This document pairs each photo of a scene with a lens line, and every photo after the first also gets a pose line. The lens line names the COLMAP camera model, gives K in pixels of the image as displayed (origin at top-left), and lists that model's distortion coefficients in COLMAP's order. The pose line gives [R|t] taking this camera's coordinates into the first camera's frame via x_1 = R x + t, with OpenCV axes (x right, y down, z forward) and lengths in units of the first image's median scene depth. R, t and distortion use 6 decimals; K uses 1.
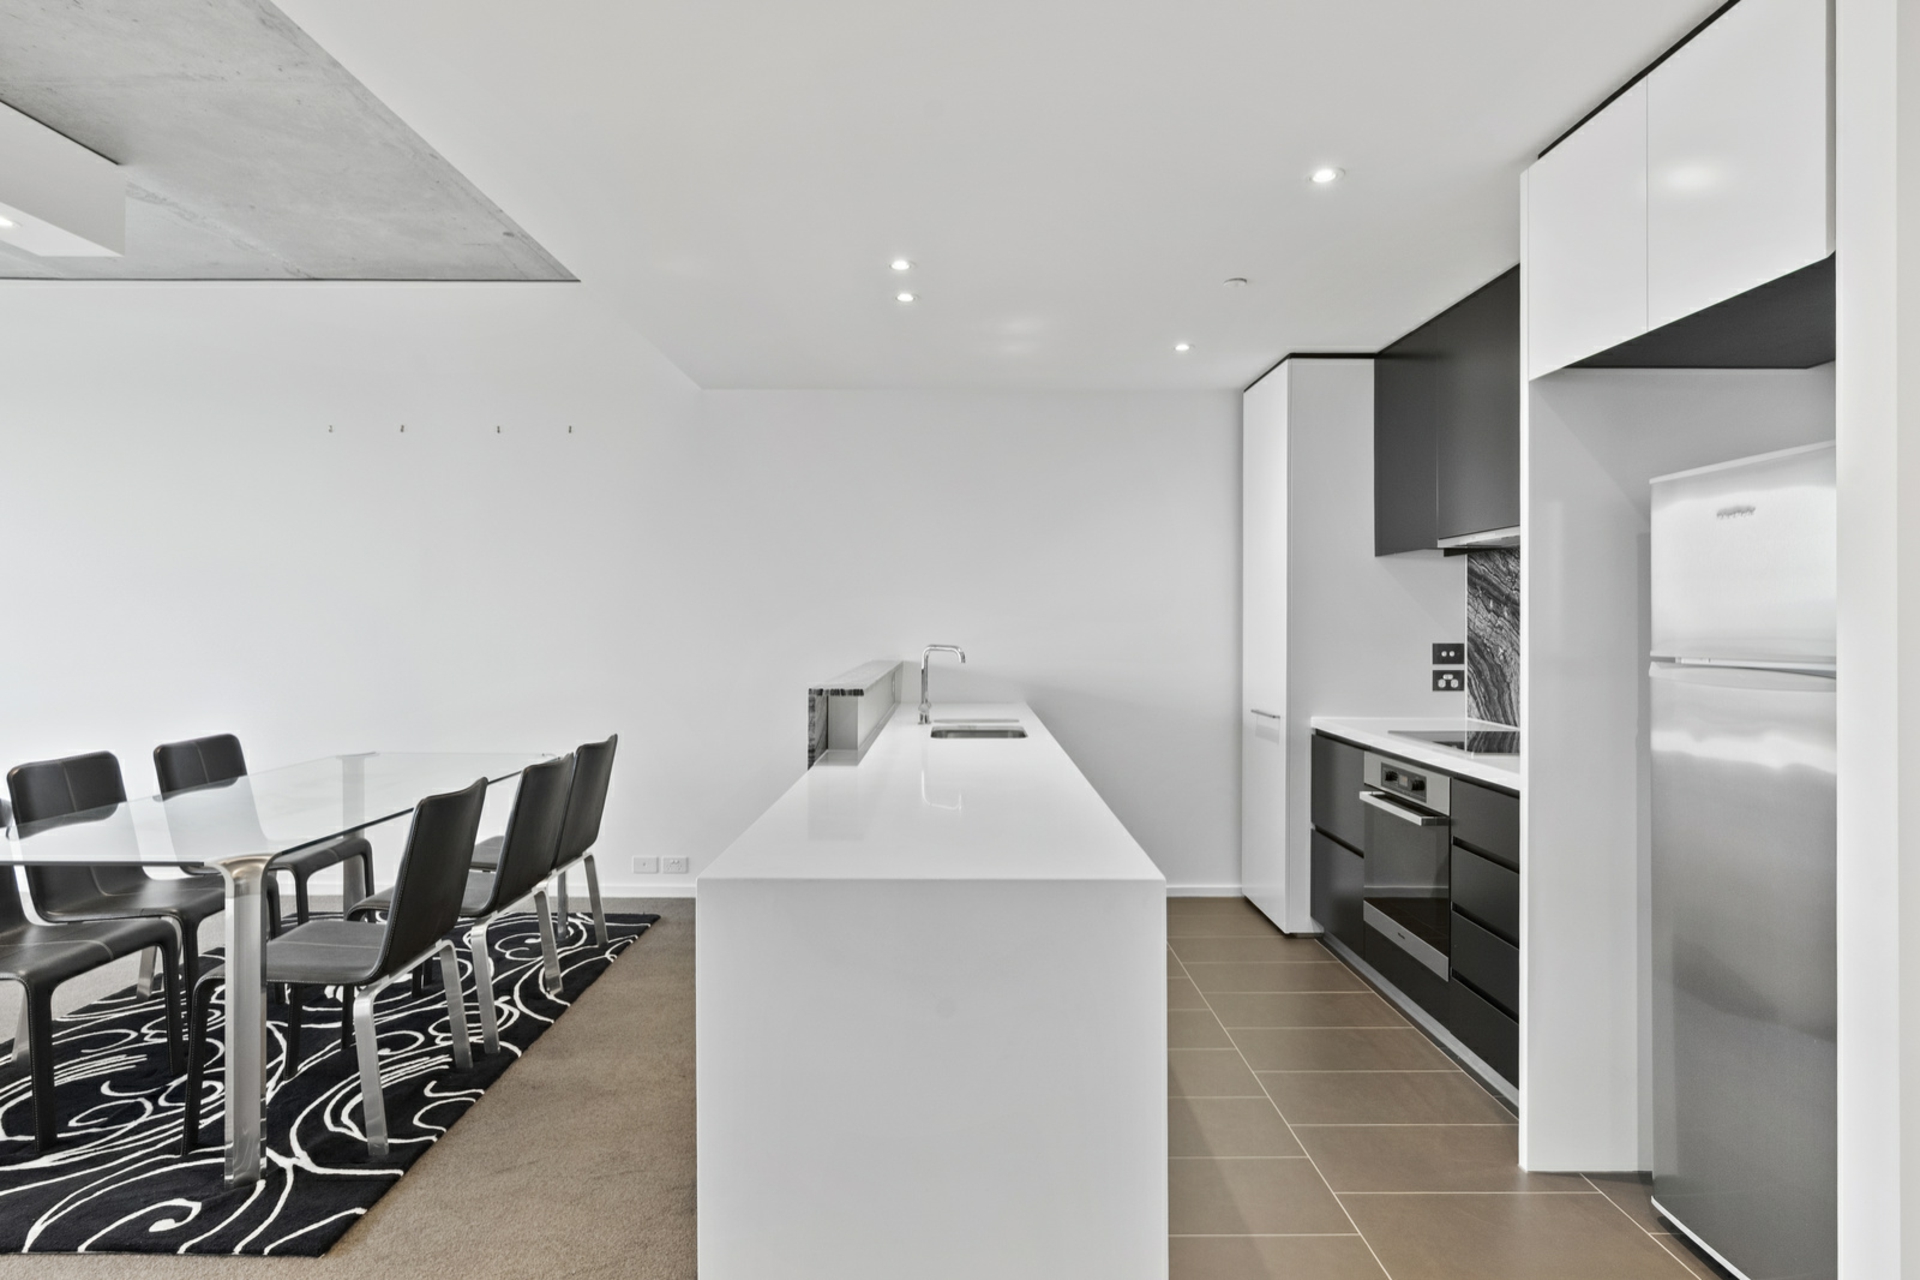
lens RADIAL K [[982.5, 0, 956.8], [0, 982.5, 621.4], [0, 0, 1]] dist [-0.001479, 0.001473]
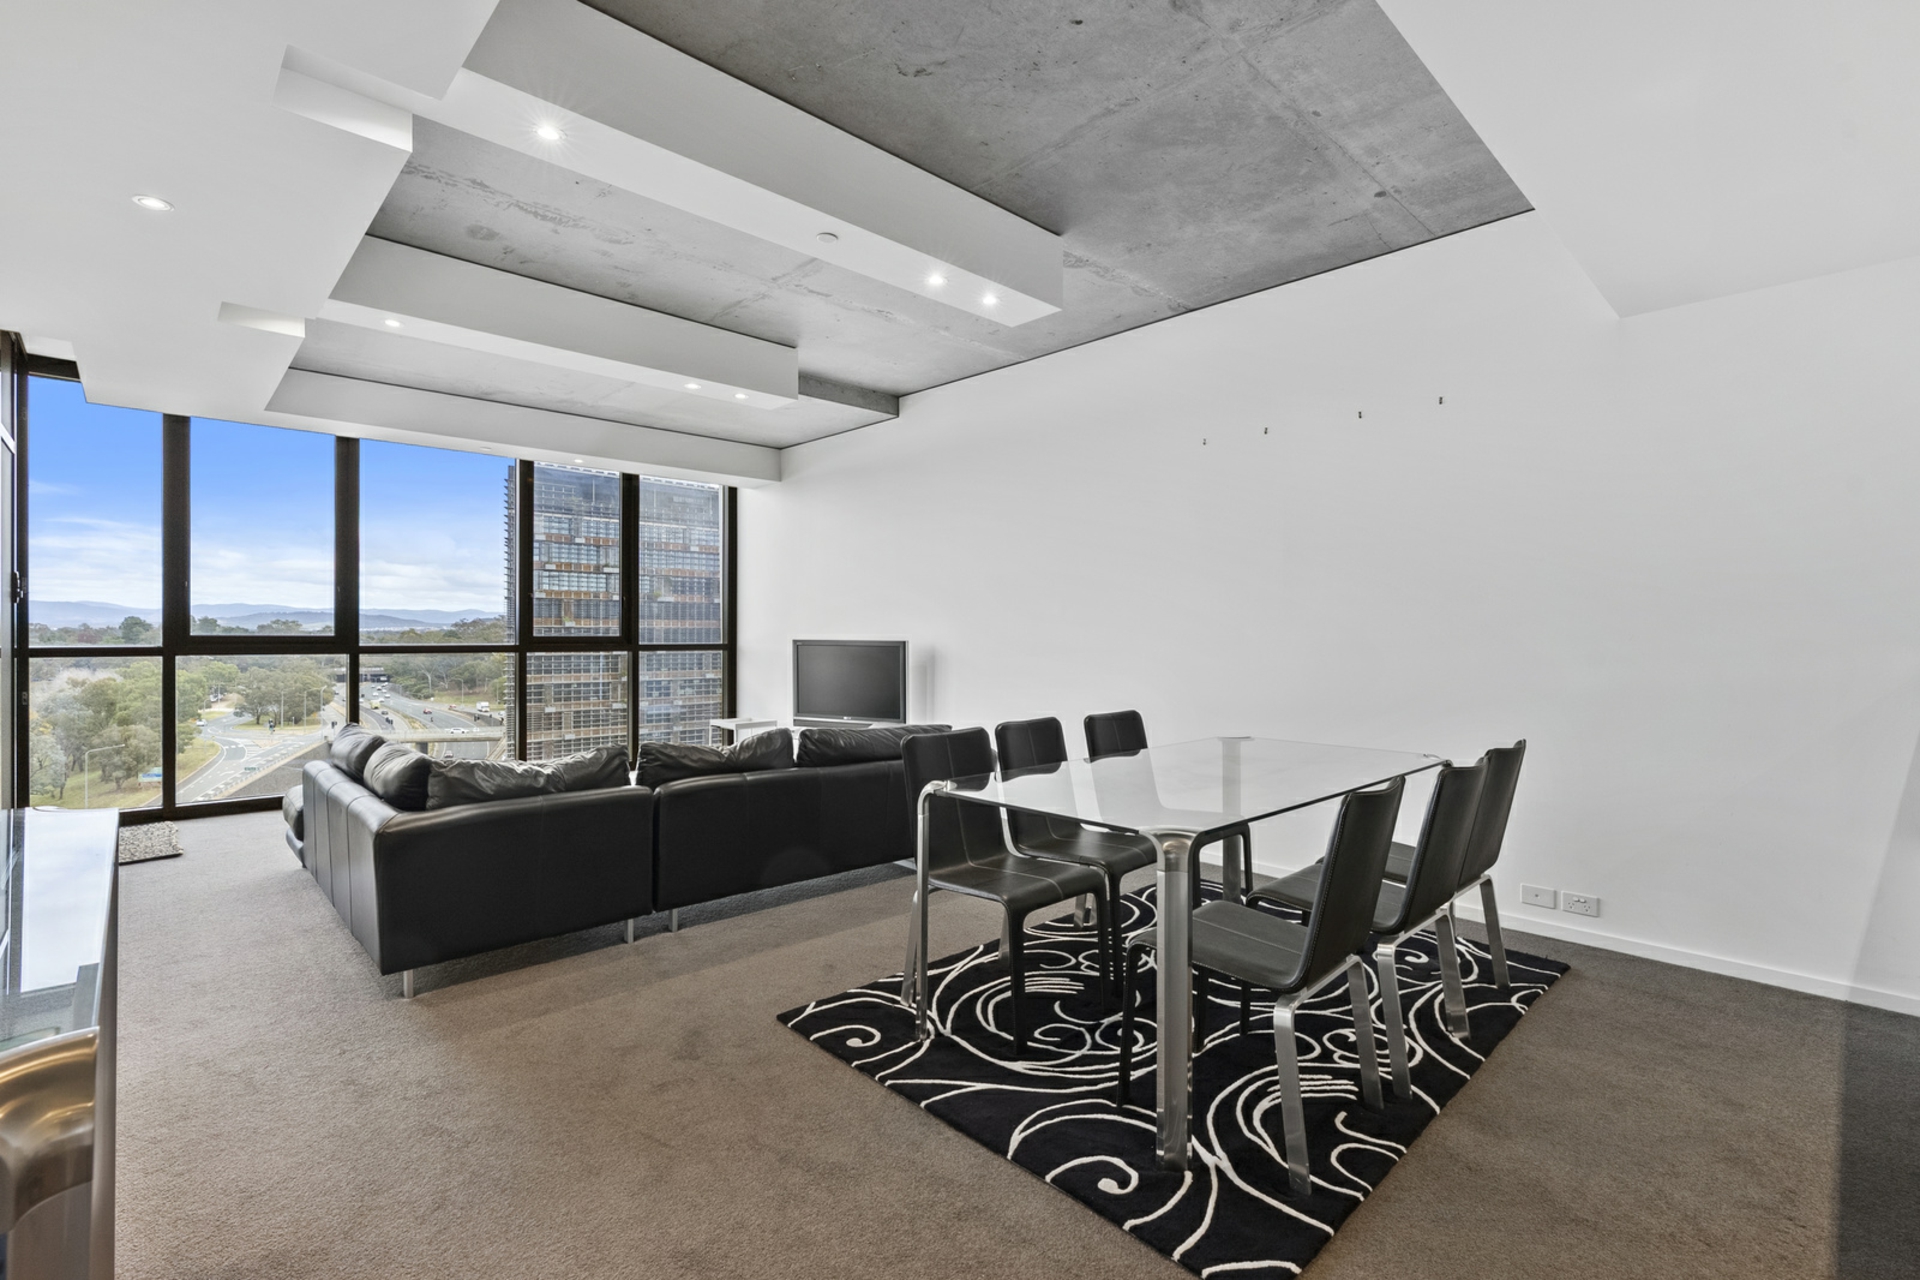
lens RADIAL K [[867.7, 0, 960.0], [0, 867.7, 640.0], [0, 0, 1]] dist [0.021333, -0.000051]
pose [[0.691220, -0.001276, -0.722643, -0.194069], [0.003865, 0.999991, 0.001931, 0.038966], [0.722634, -0.004128, 0.691219, 0.199860]]
